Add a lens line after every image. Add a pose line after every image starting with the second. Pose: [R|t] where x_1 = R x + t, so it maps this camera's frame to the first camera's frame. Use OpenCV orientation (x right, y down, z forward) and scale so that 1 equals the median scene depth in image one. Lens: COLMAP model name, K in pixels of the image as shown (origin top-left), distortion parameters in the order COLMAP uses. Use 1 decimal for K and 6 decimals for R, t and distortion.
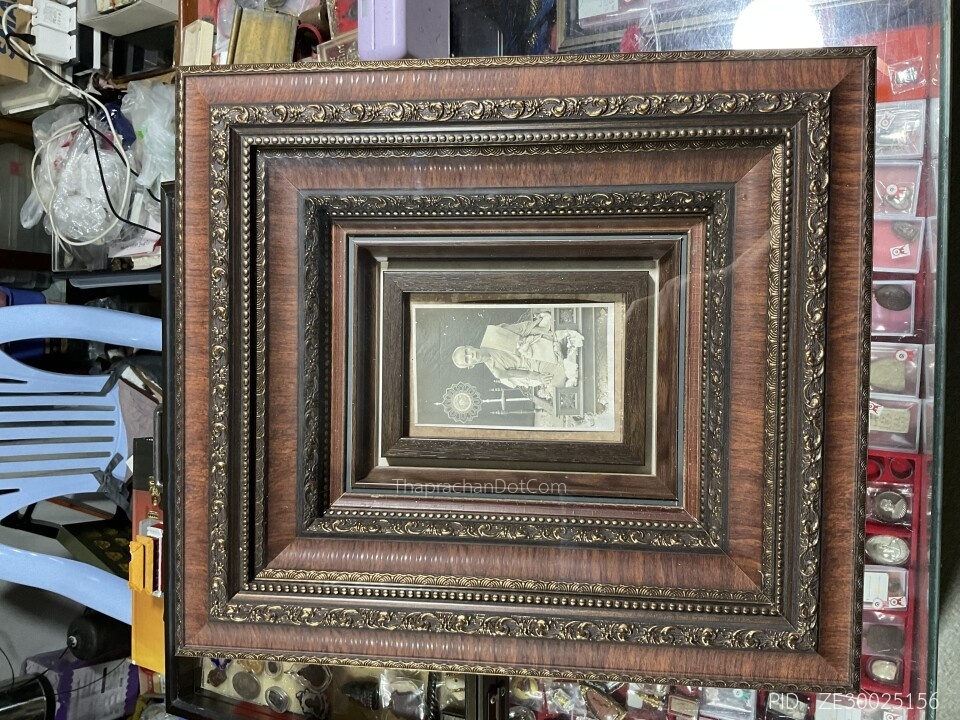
lens RADIAL K [[814.3, 0, 480.0], [0, 814.3, 360.0], [0, 0, 1]] dist [0.015800, -0.006773]
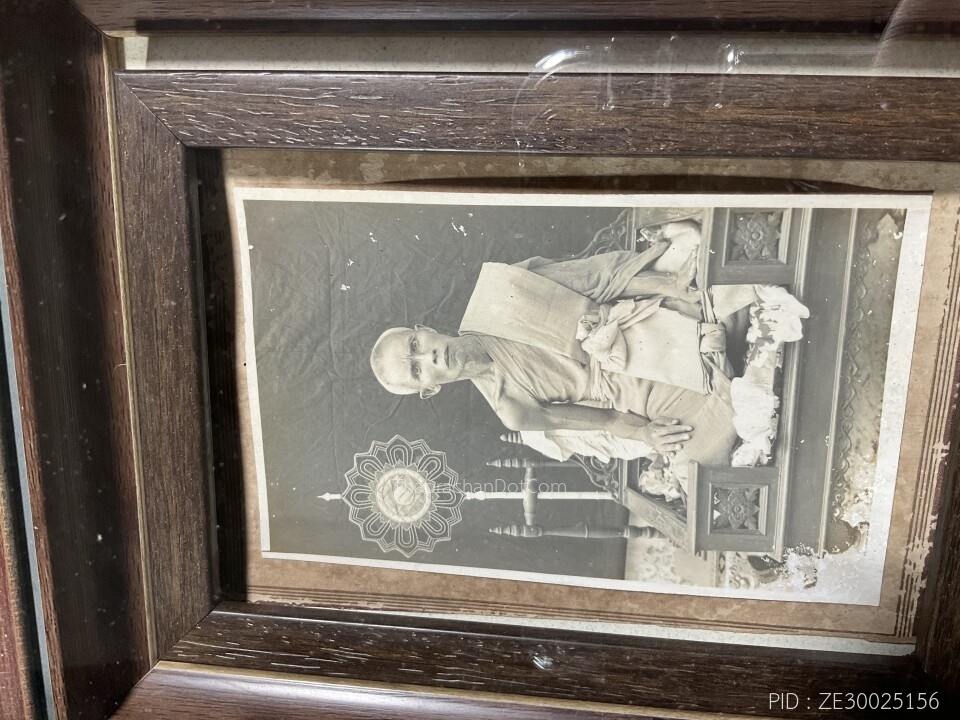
lens RADIAL K [[814.3, 0, 480.0], [0, 814.3, 360.0], [0, 0, 1]] dist [0.015800, -0.006773]
pose [[0.999920, 0.007261, 0.010372, 0.005295], [-0.009241, 0.978541, 0.205845, -0.069667], [-0.008655, -0.205924, 0.978530, 0.700630]]
